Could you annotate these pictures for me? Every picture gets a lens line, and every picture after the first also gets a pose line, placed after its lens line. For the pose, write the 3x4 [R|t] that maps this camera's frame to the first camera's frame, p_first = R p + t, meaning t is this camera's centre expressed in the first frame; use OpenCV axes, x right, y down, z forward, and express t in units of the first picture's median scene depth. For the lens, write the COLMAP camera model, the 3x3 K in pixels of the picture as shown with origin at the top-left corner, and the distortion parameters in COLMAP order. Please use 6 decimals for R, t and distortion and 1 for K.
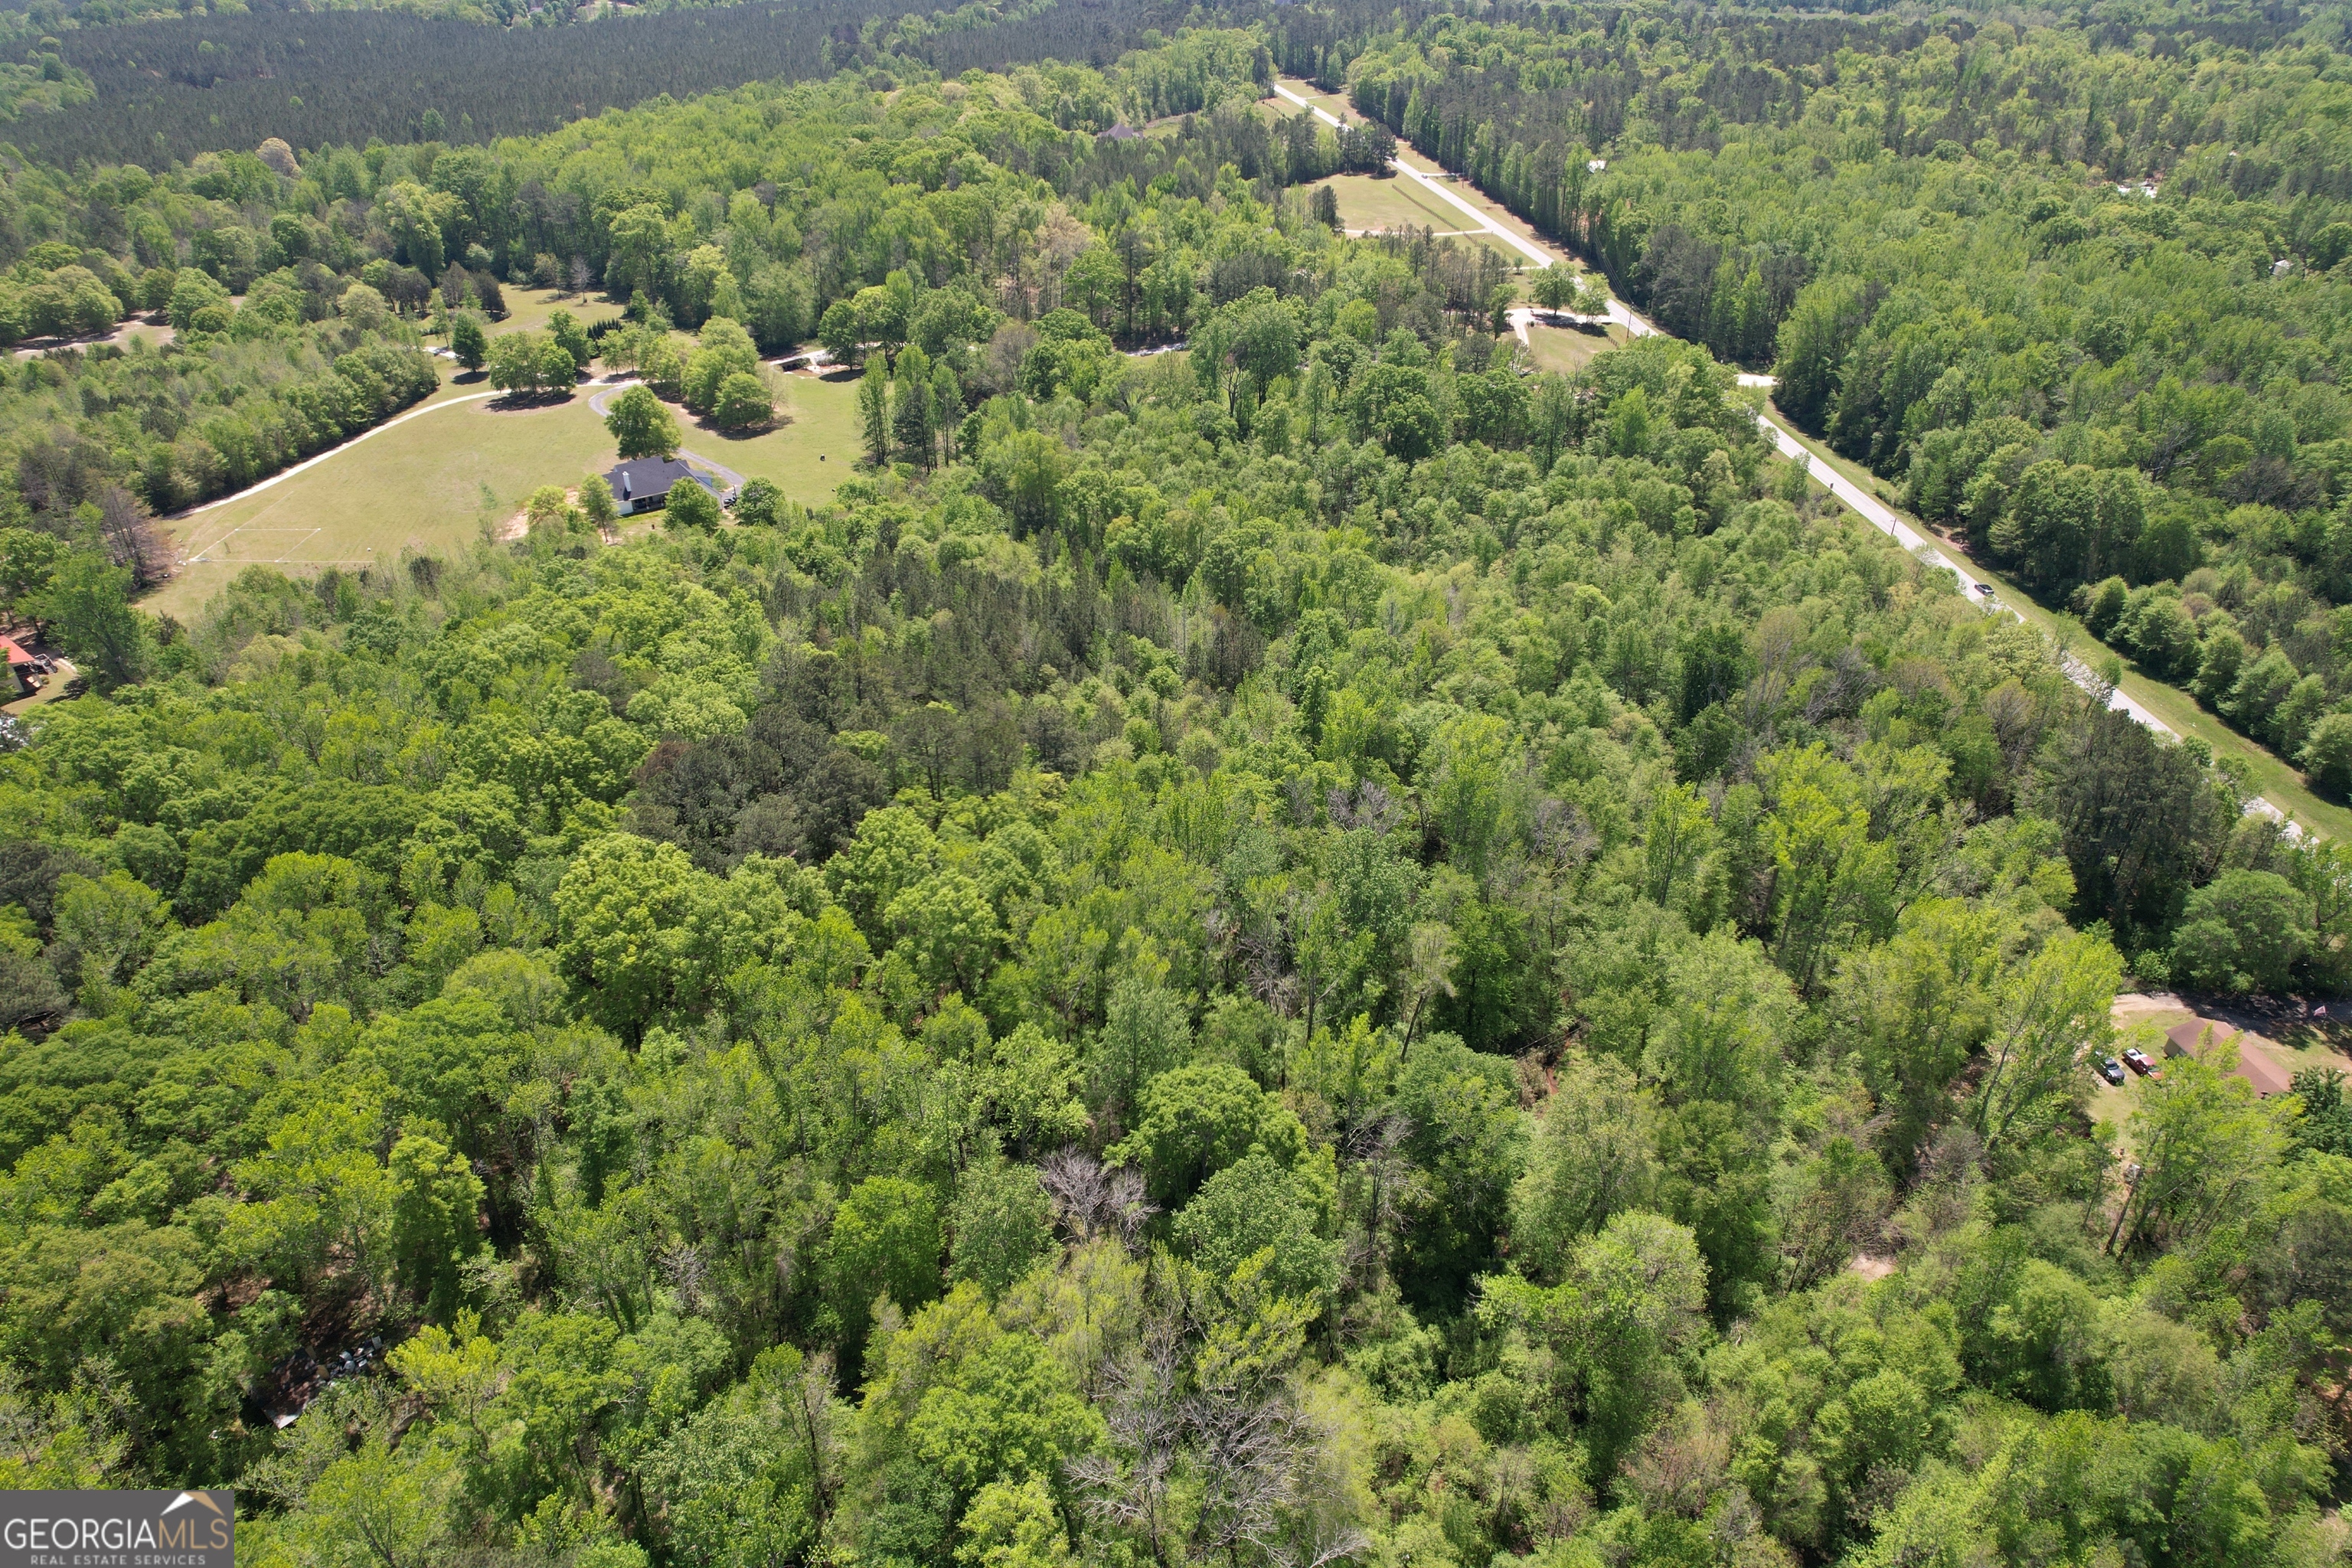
lens RADIAL K [[1486.3, 0, 1176.0], [0, 1486.3, 784.0], [0, 0, 1]] dist [-0.071272, 0.081391]
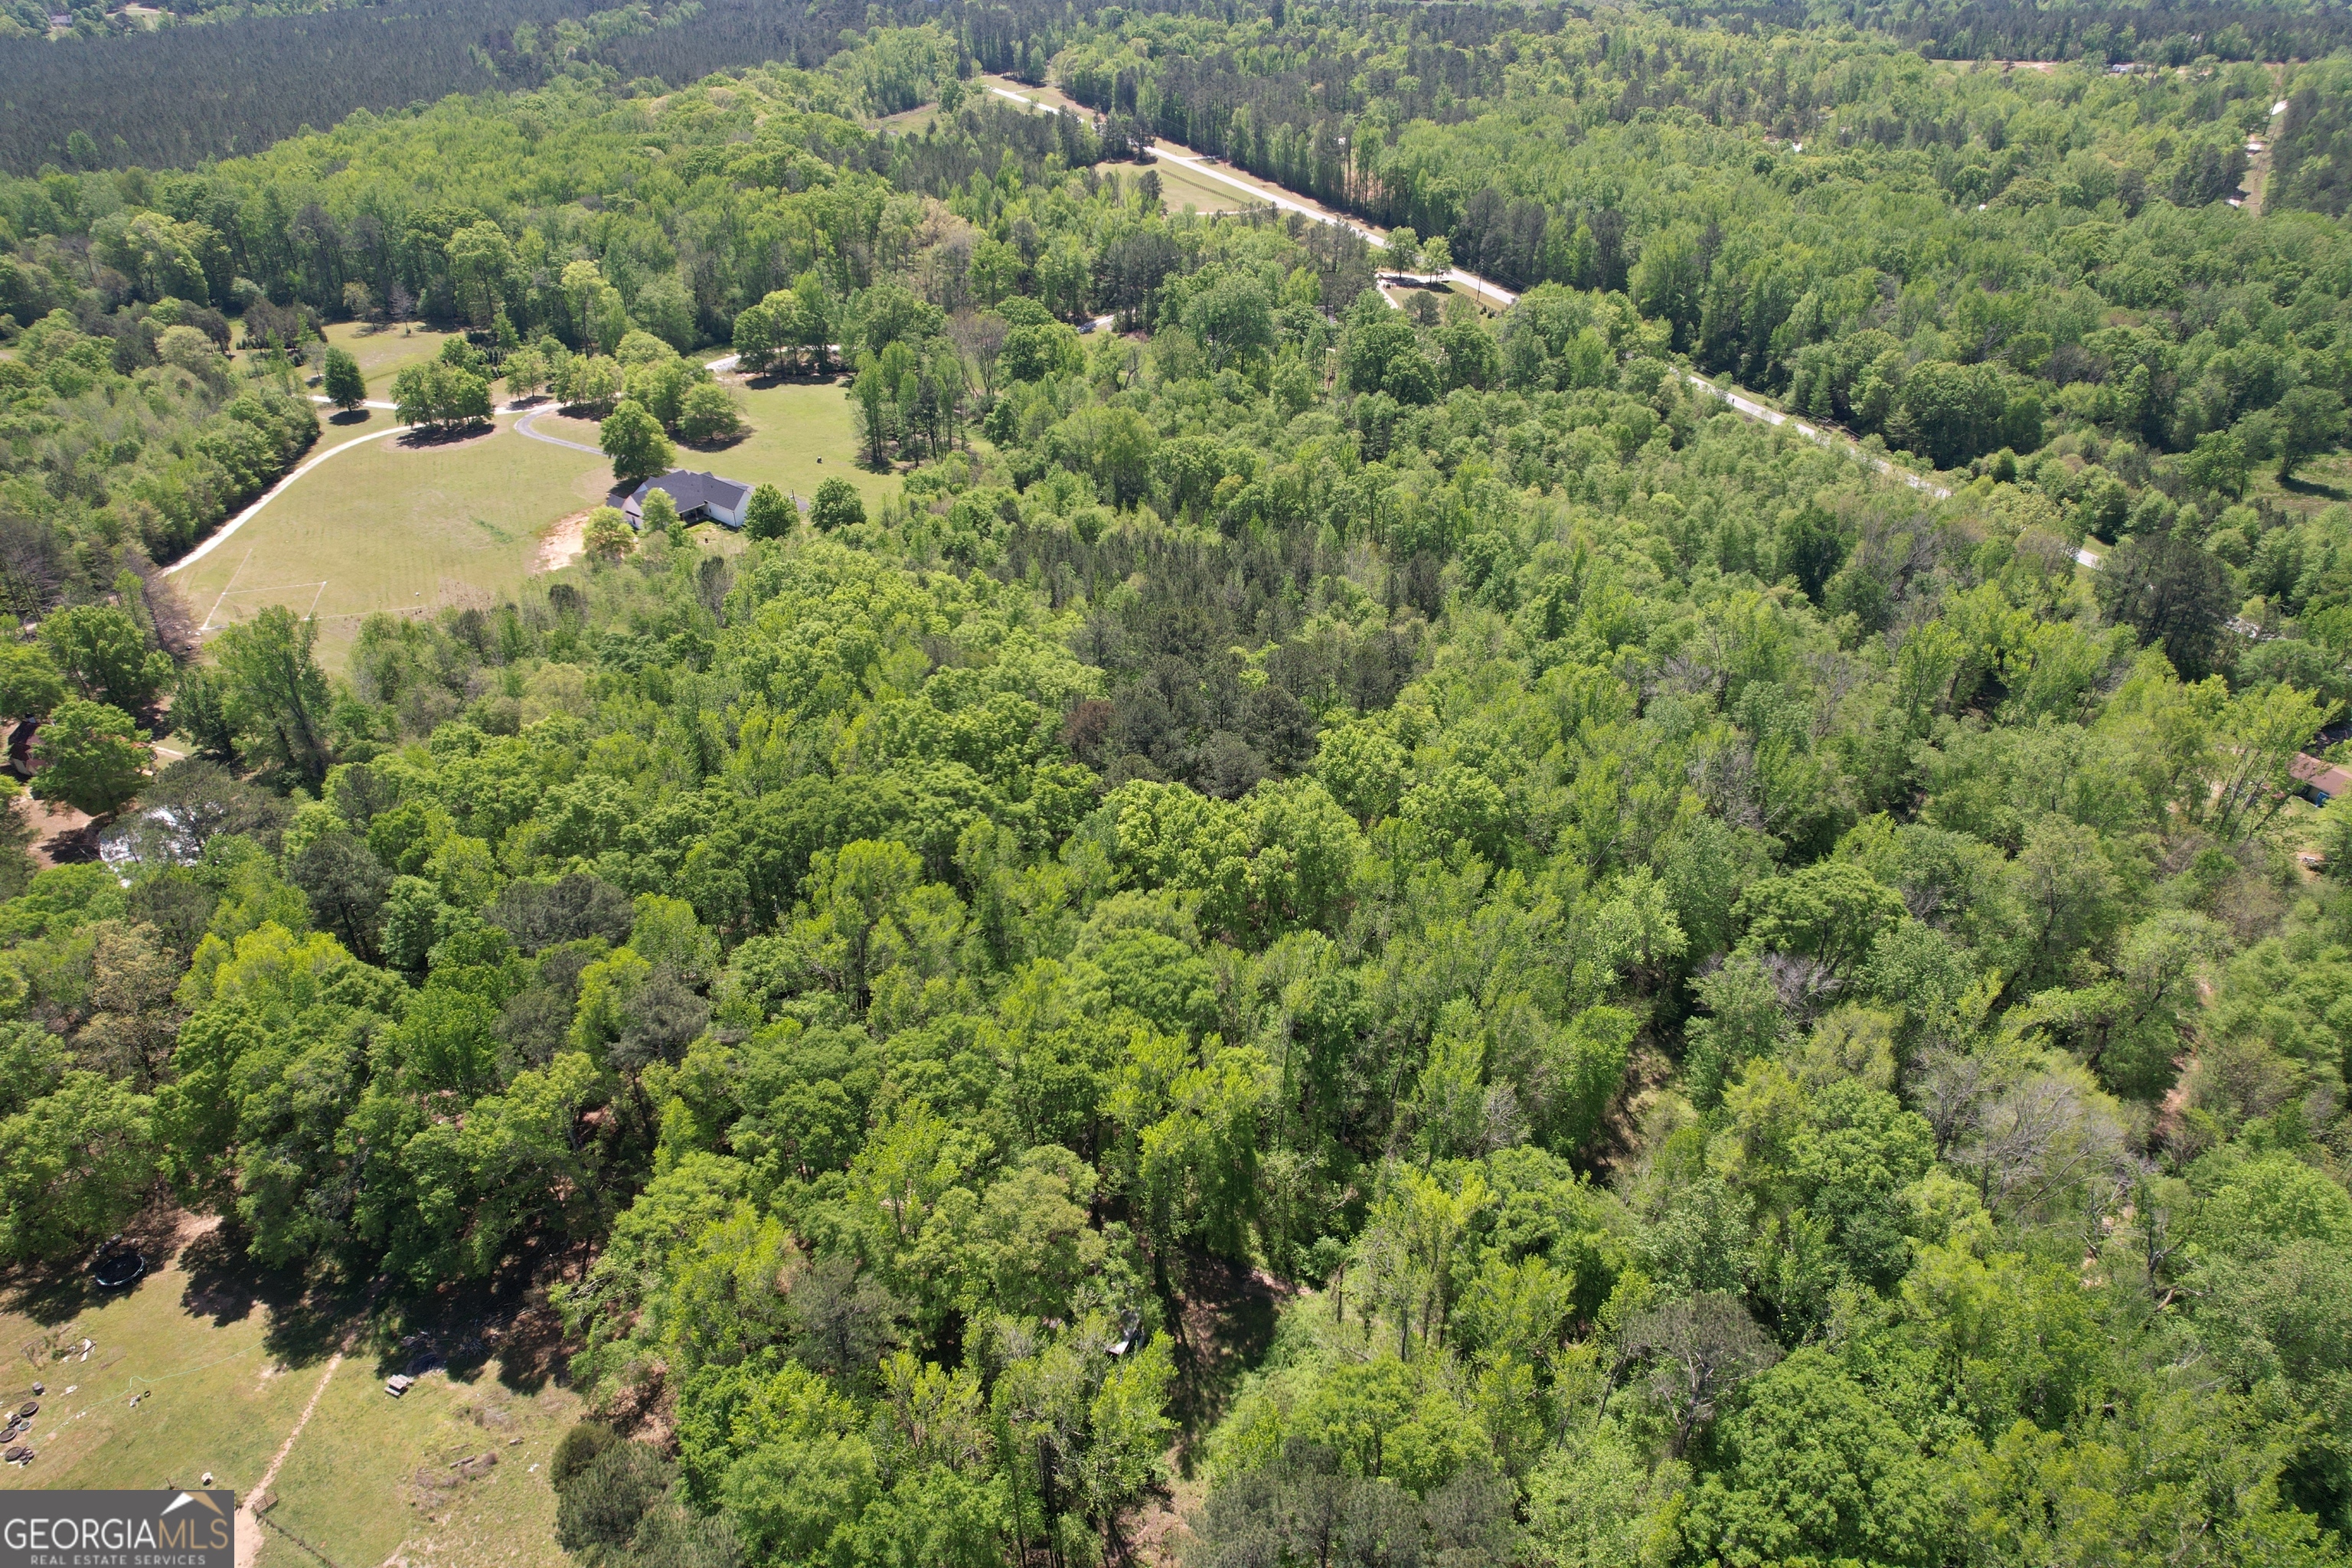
lens RADIAL K [[1486.3, 0, 1176.0], [0, 1486.3, 784.0], [0, 0, 1]] dist [-0.071272, 0.081391]
pose [[0.959759, -0.145331, 0.240296, -0.266501], [0.144882, 0.989254, 0.019632, 0.009203], [-0.240567, 0.015973, 0.970501, -0.016842]]
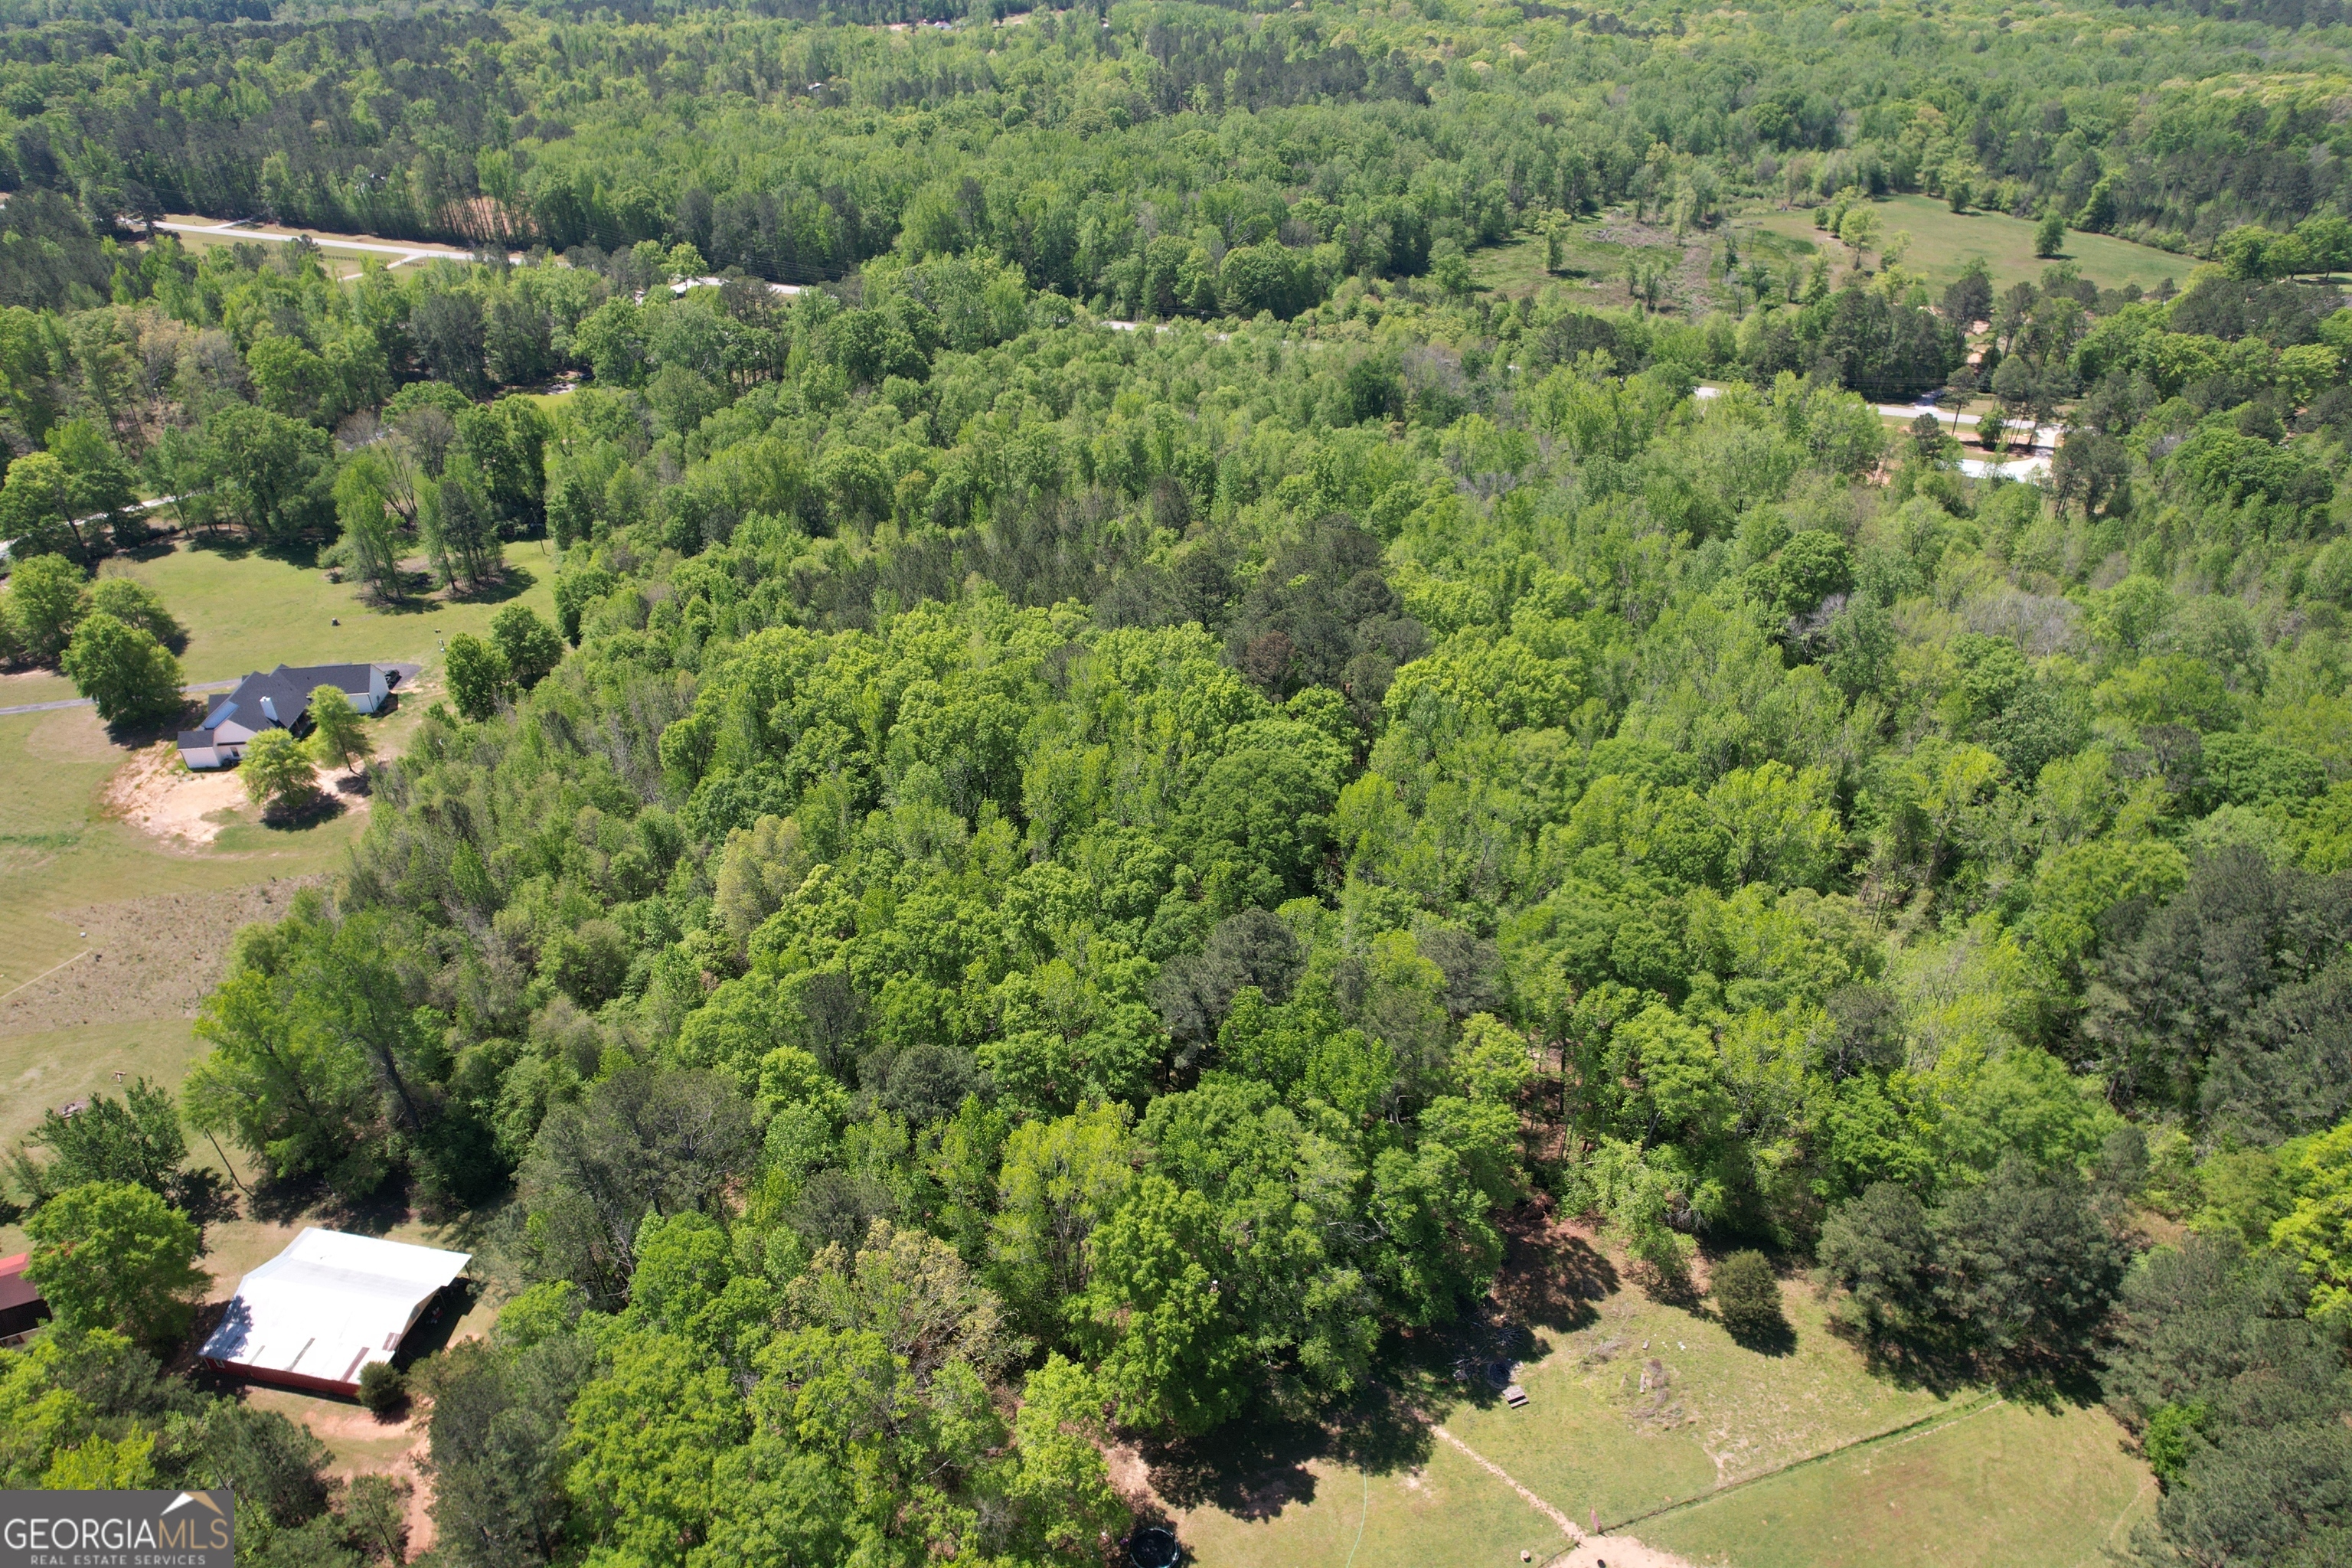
lens RADIAL K [[1486.3, 0, 1176.0], [0, 1486.3, 784.0], [0, 0, 1]] dist [-0.071272, 0.081391]
pose [[0.477938, -0.473366, 0.739932, -0.617328], [0.476492, 0.847376, 0.234327, -0.111606], [-0.737924, 0.240578, 0.630548, 0.184876]]
